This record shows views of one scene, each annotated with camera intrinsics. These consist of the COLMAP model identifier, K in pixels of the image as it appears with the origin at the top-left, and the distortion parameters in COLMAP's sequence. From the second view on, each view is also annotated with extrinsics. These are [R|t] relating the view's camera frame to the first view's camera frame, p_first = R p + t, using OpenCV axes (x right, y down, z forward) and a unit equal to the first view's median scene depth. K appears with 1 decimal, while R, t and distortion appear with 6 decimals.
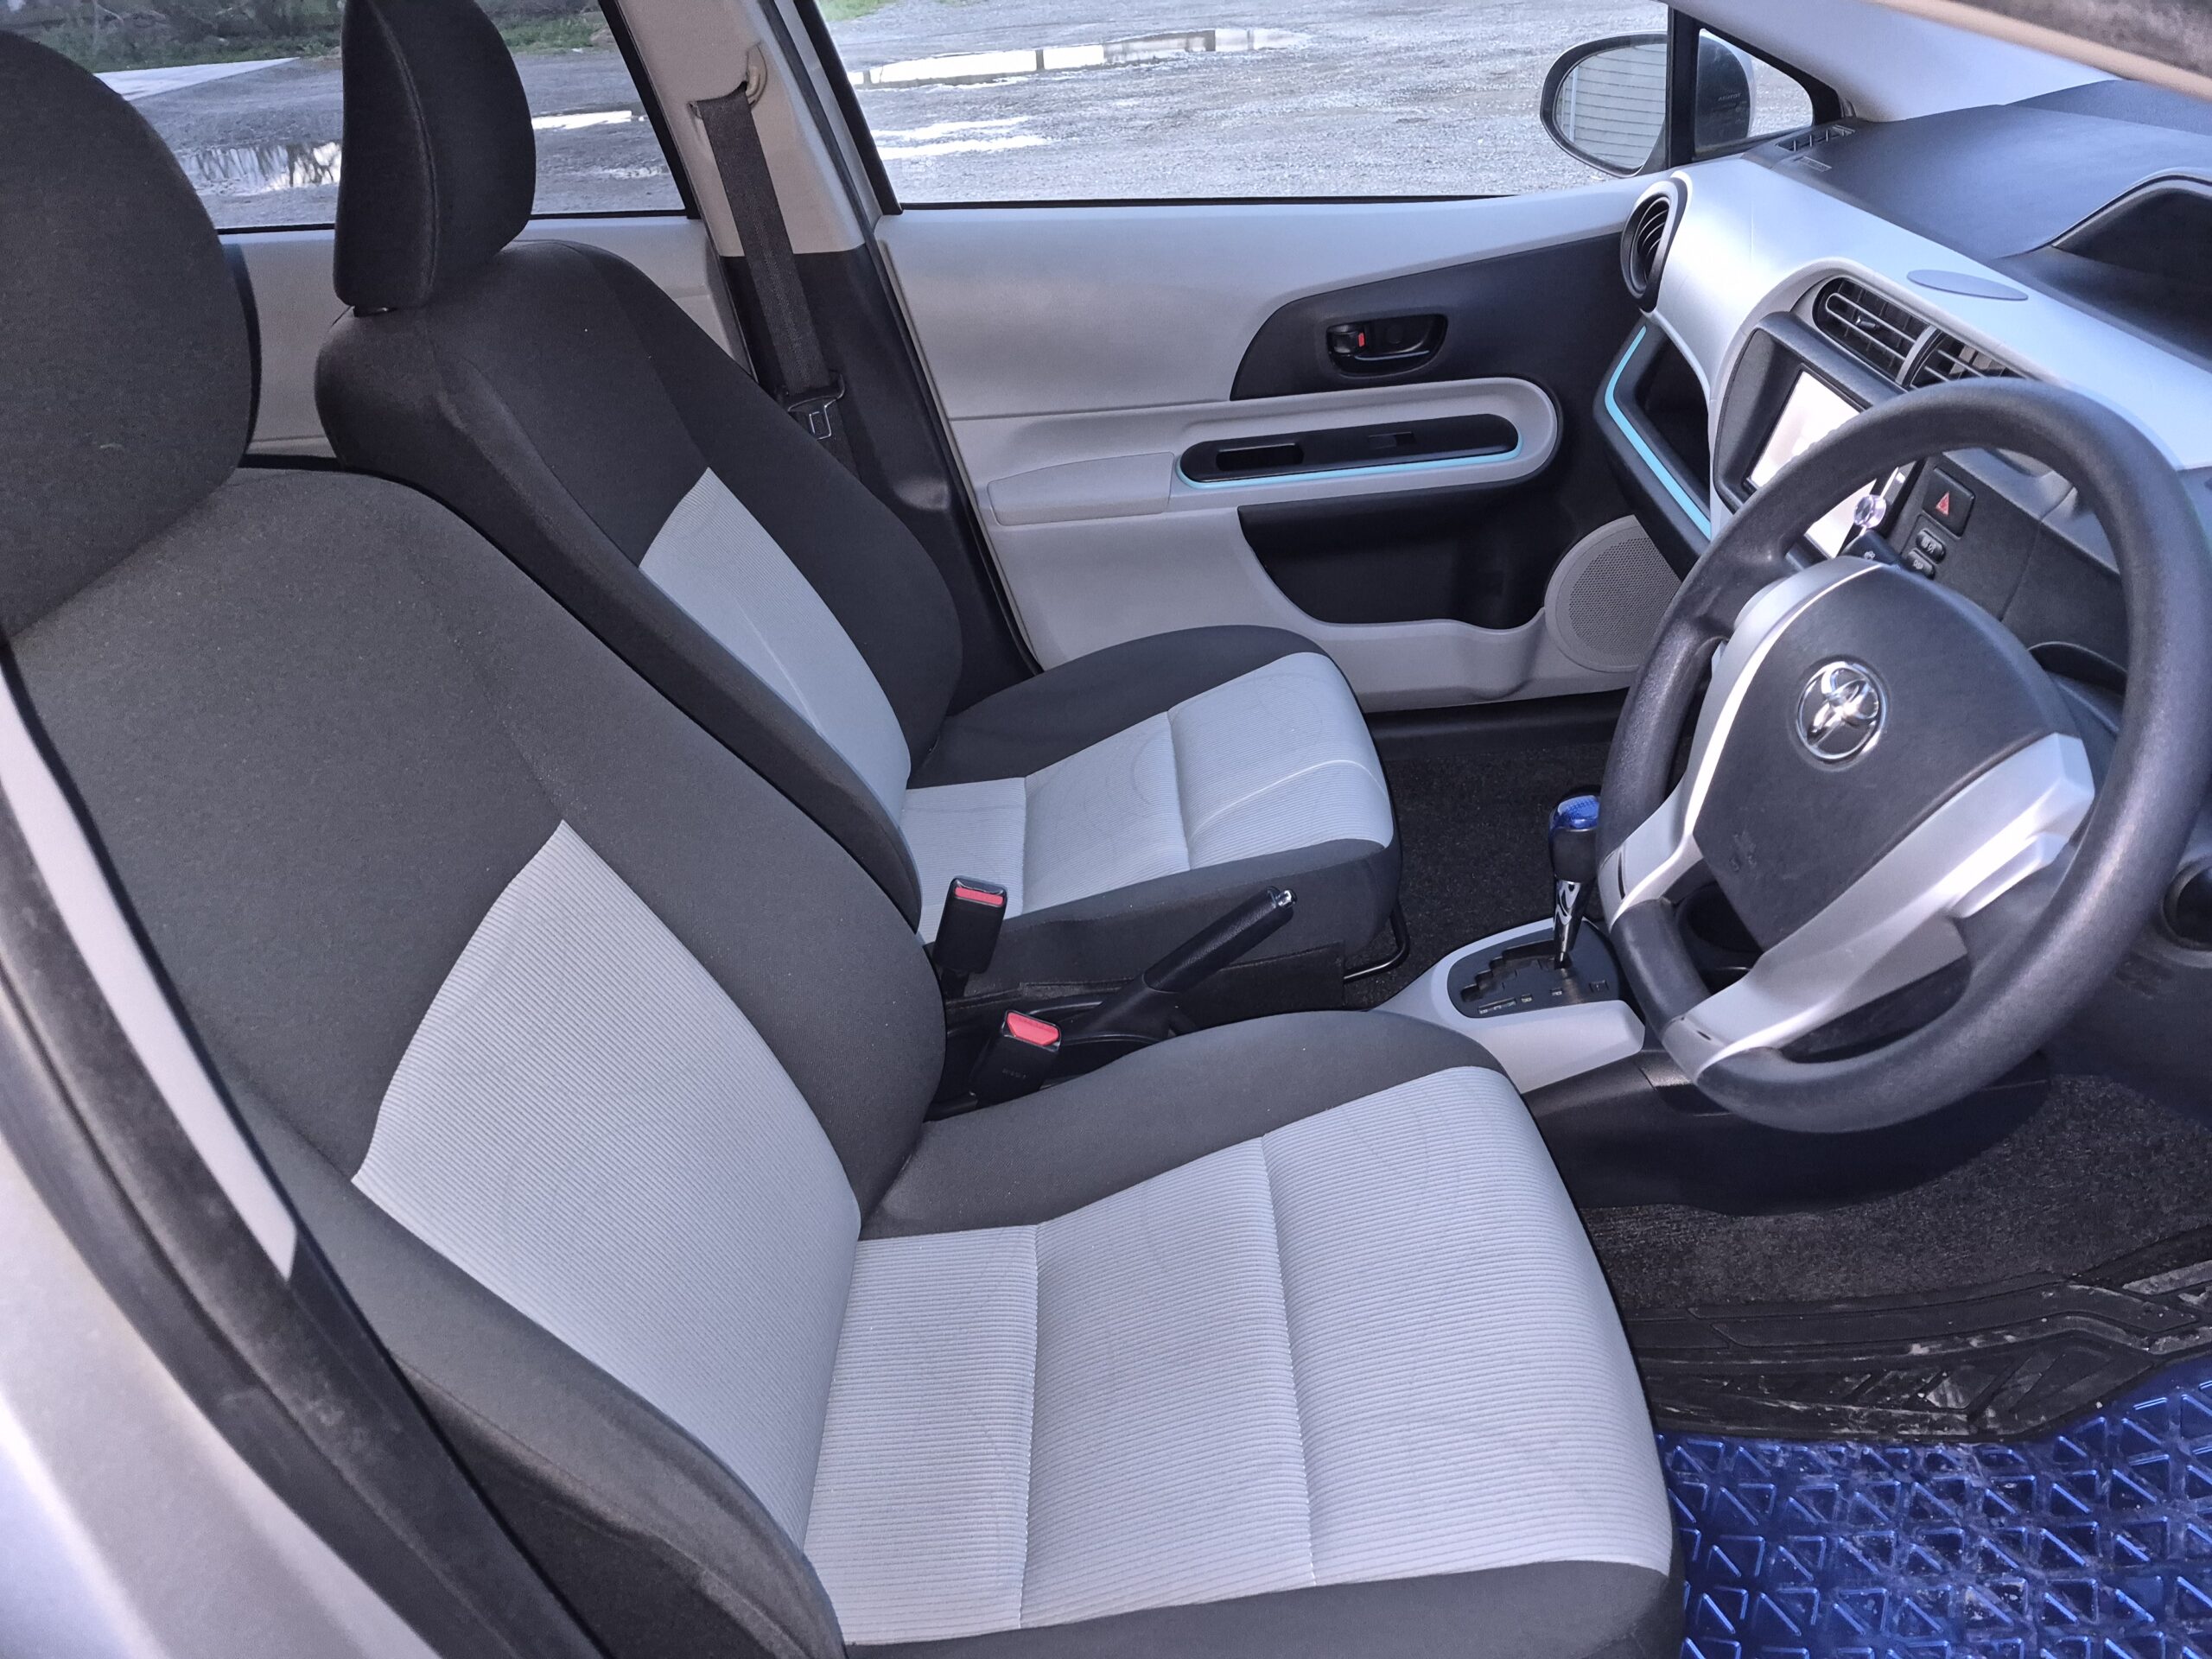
lens RADIAL K [[1538.4, 0, 1100.1], [0, 1538.4, 822.9], [0, 0, 1]] dist [0.046023, -0.040604]
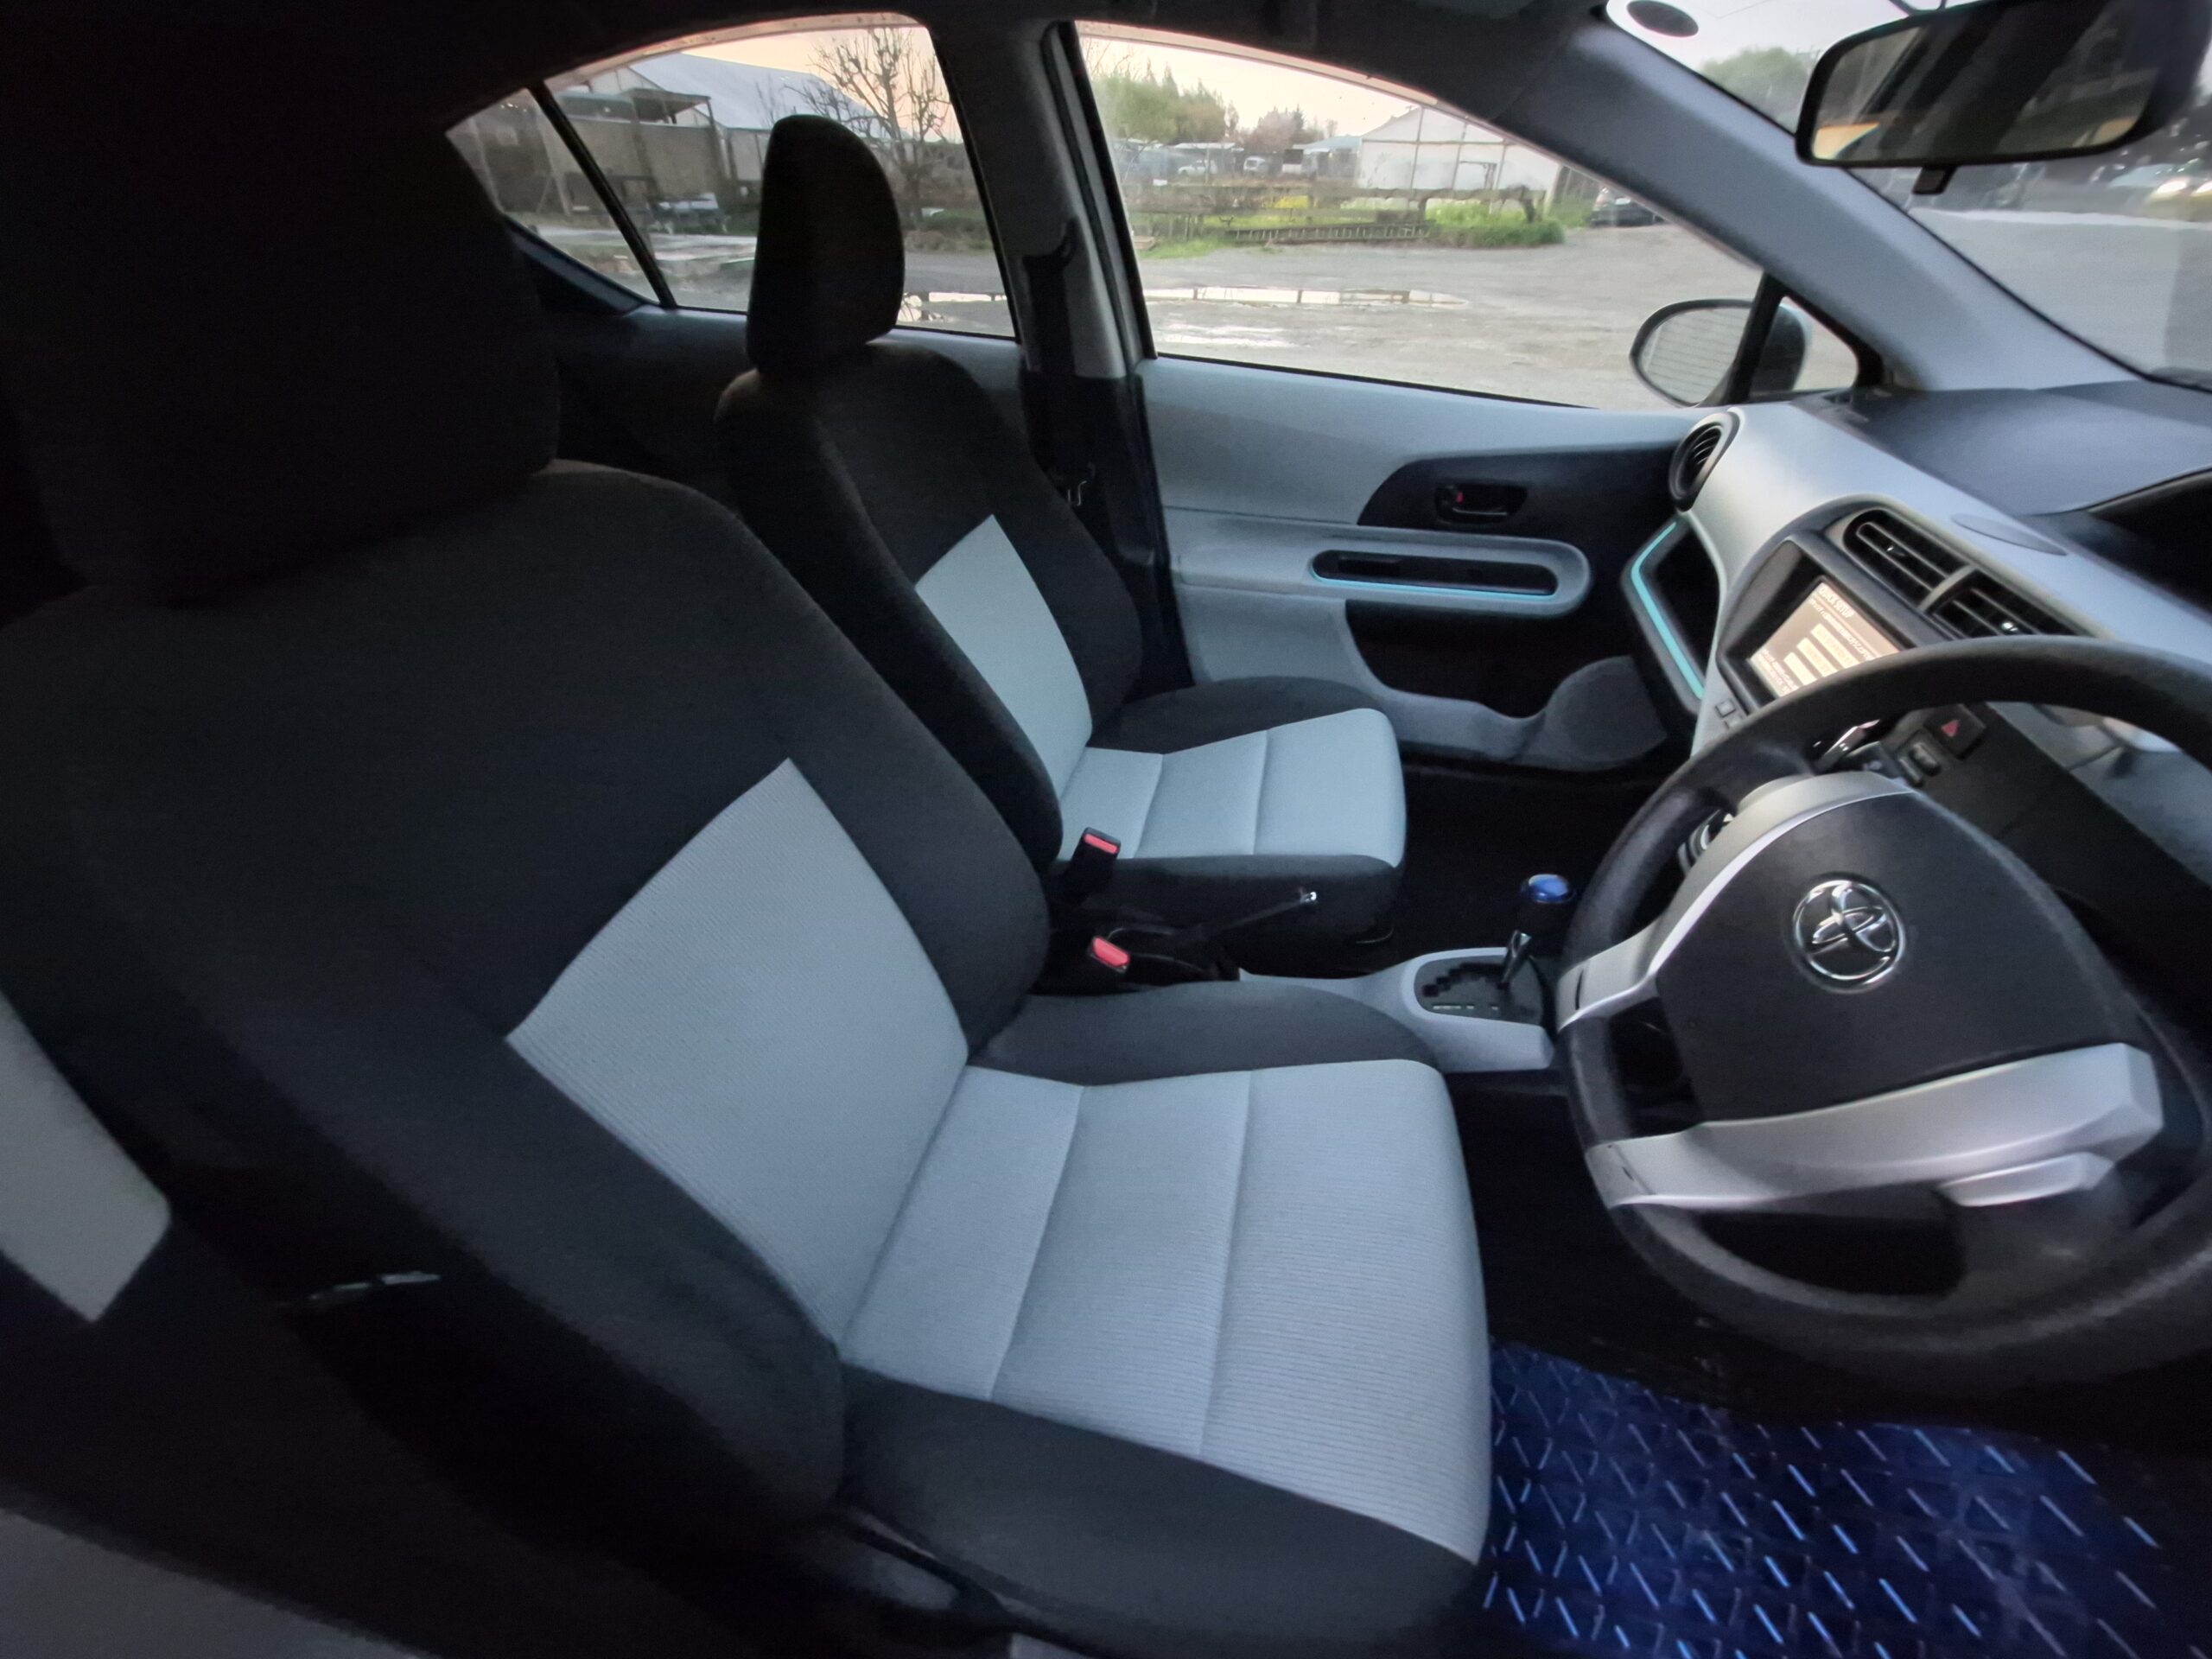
lens RADIAL K [[866.6, 0, 1109.1], [0, 866.6, 822.0], [0, 0, 1]] dist [-0.001337, 0.003098]
pose [[0.969375, 0.208313, -0.130069, 0.032831], [-0.195053, 0.974870, 0.107622, -0.065392], [0.149220, -0.078955, 0.985647, 0.211362]]
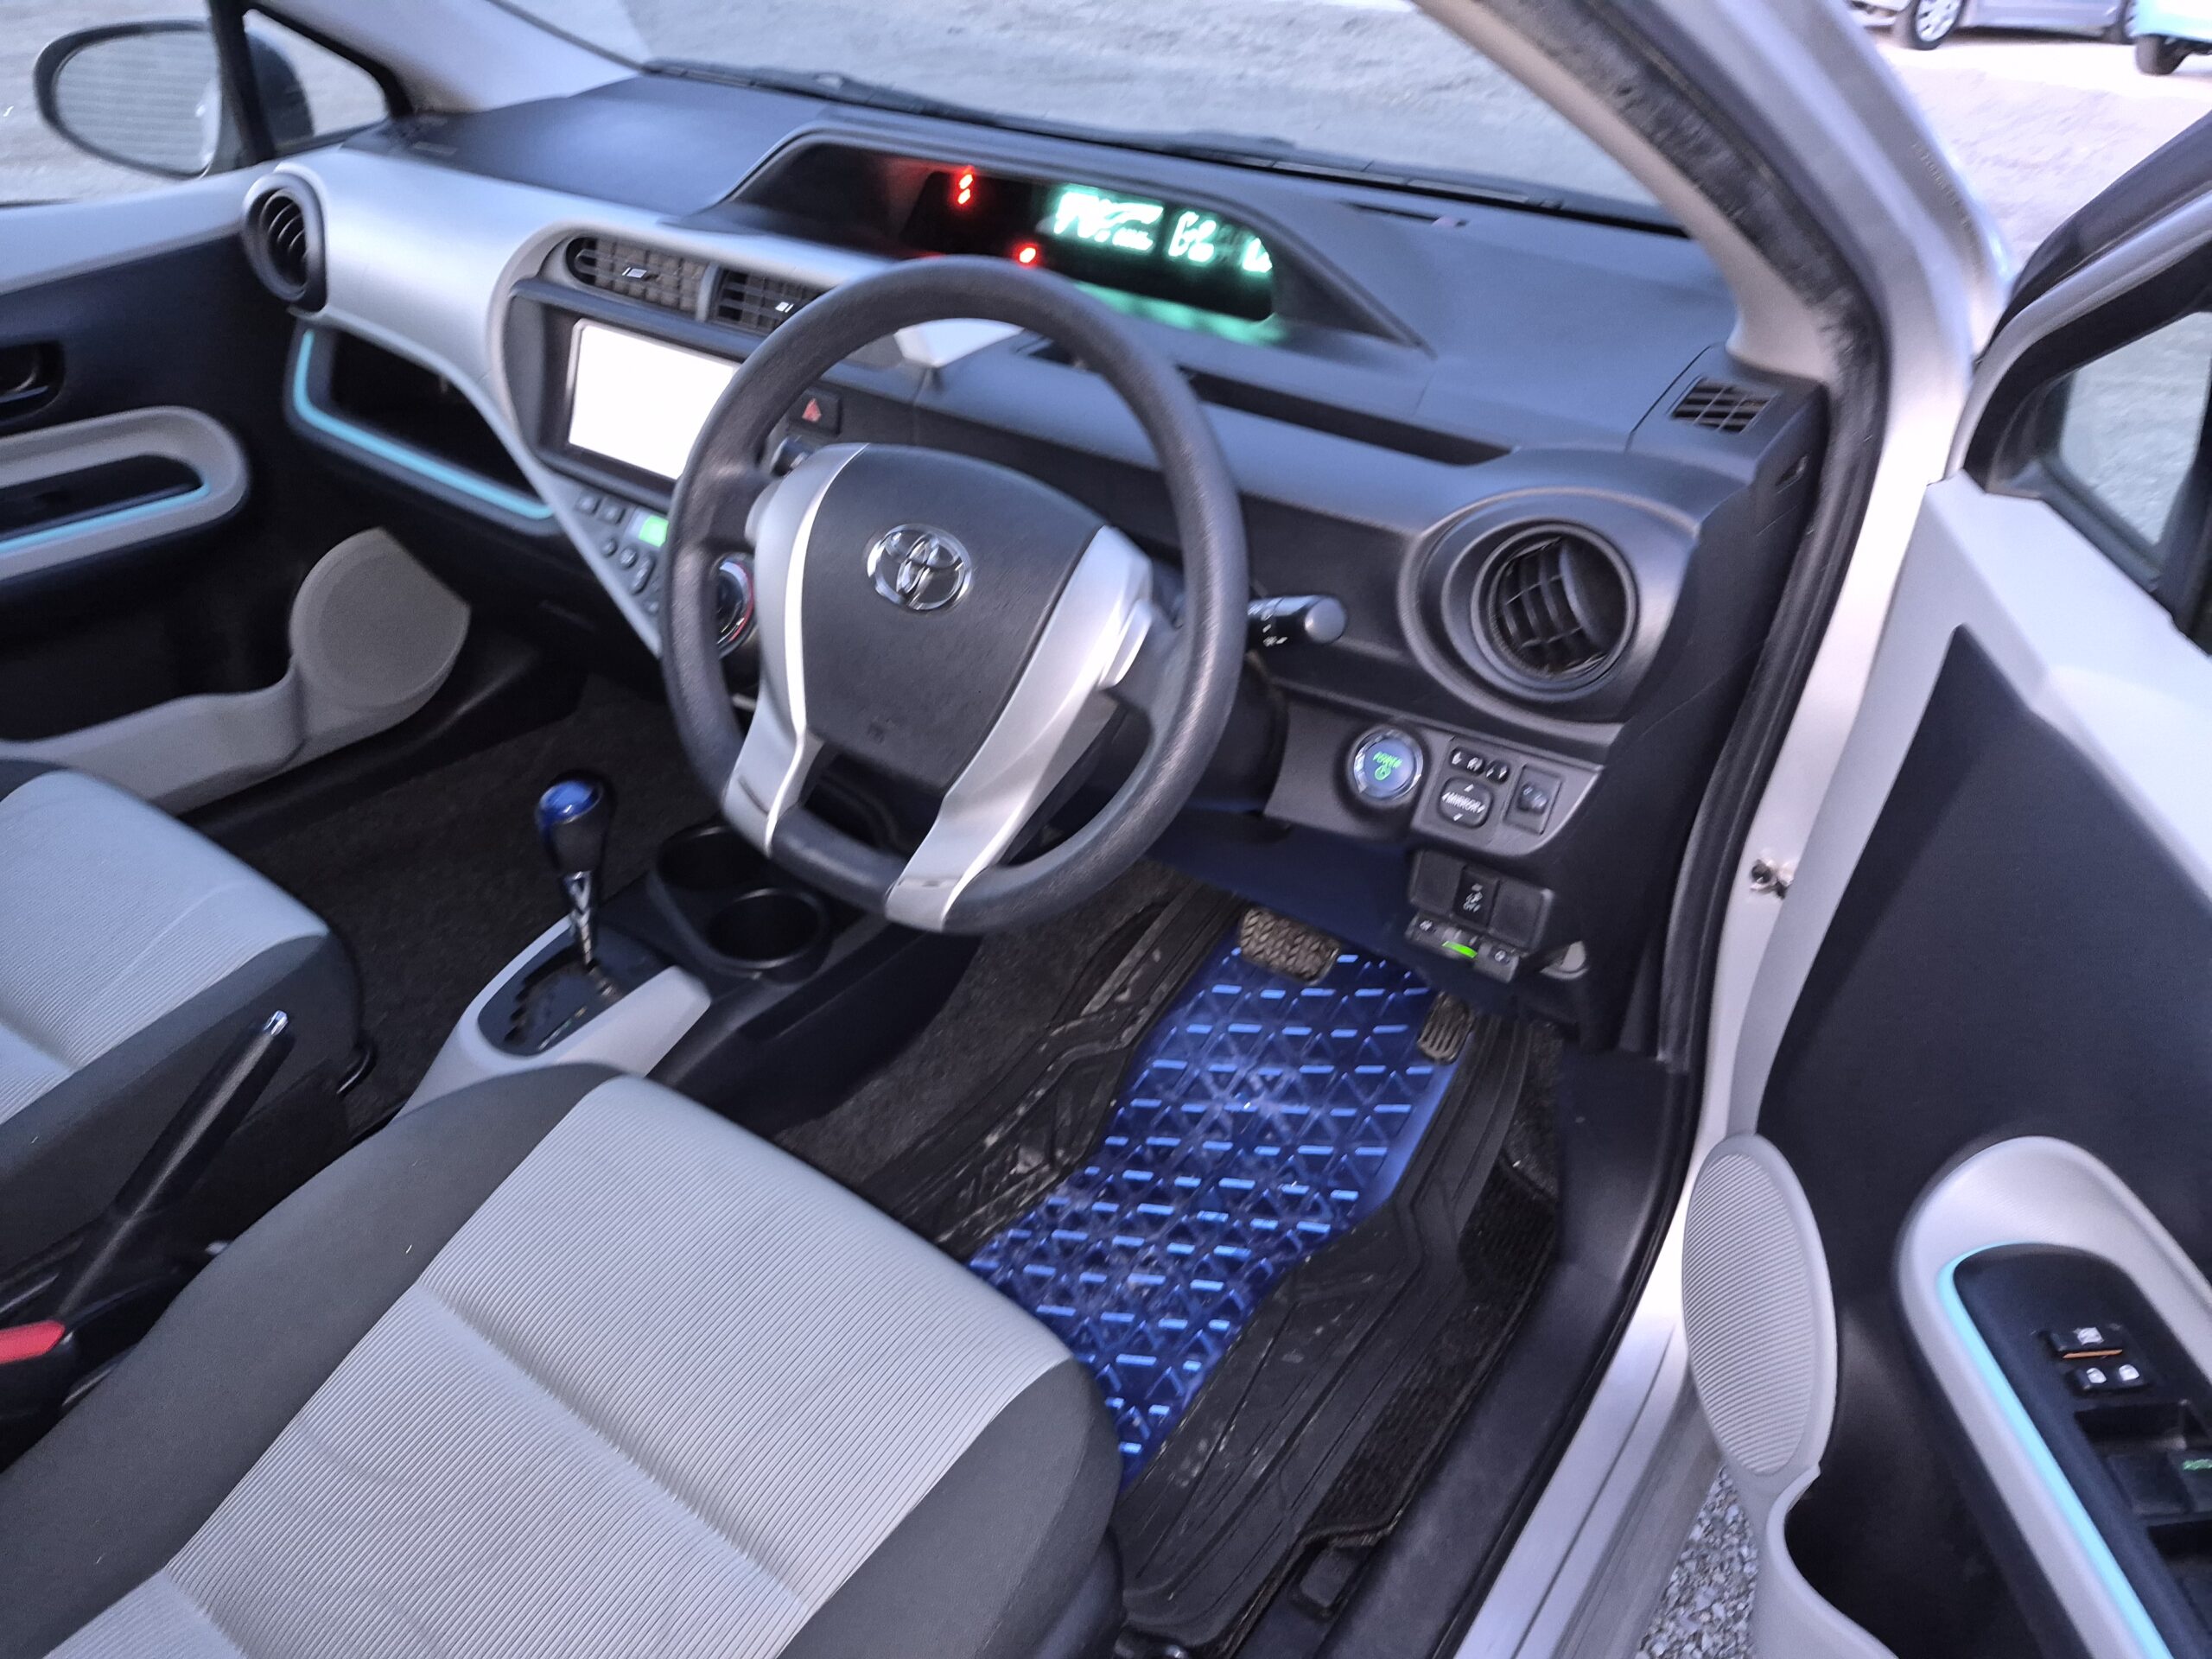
lens RADIAL K [[1544.0, 0, 1137.1], [0, 1544.0, 803.4], [0, 0, 1]] dist [0.045057, -0.045858]
pose [[0.580204, -0.322623, 0.747849, -0.190063], [0.357983, 0.925770, 0.121645, 0.004902], [-0.731582, 0.197138, 0.652629, 0.117101]]
